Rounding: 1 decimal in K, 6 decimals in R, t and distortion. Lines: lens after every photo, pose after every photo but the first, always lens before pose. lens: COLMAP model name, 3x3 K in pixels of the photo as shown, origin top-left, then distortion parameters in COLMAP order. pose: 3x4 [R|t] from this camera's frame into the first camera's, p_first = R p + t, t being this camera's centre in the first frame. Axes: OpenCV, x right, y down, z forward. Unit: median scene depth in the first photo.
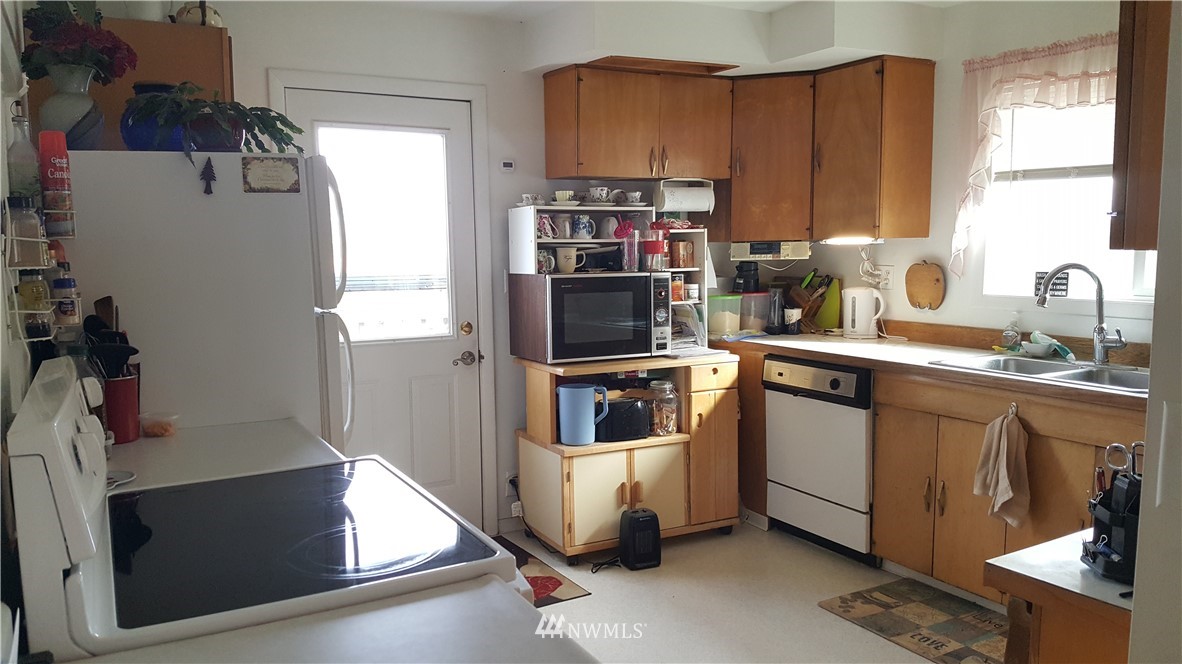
lens RADIAL K [[881.7, 0, 587.8], [0, 881.7, 359.9], [0, 0, 1]] dist [0.091812, -0.251695]
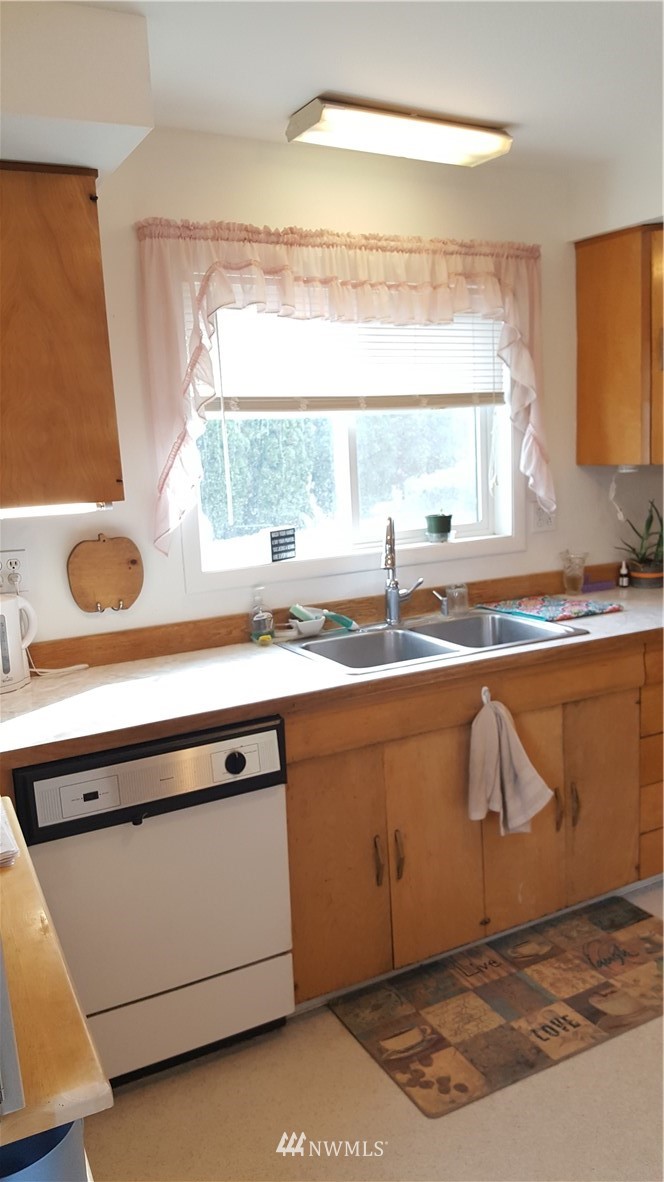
lens RADIAL K [[881.7, 0, 328.0], [0, 881.7, 570.9], [0, 0, 1]] dist [0.091812, -0.251695]
pose [[0.035128, -0.129380, 0.990973, -0.265650], [0.178103, 0.976522, 0.121180, -0.155453], [-0.983385, 0.172238, 0.057347, 0.951175]]
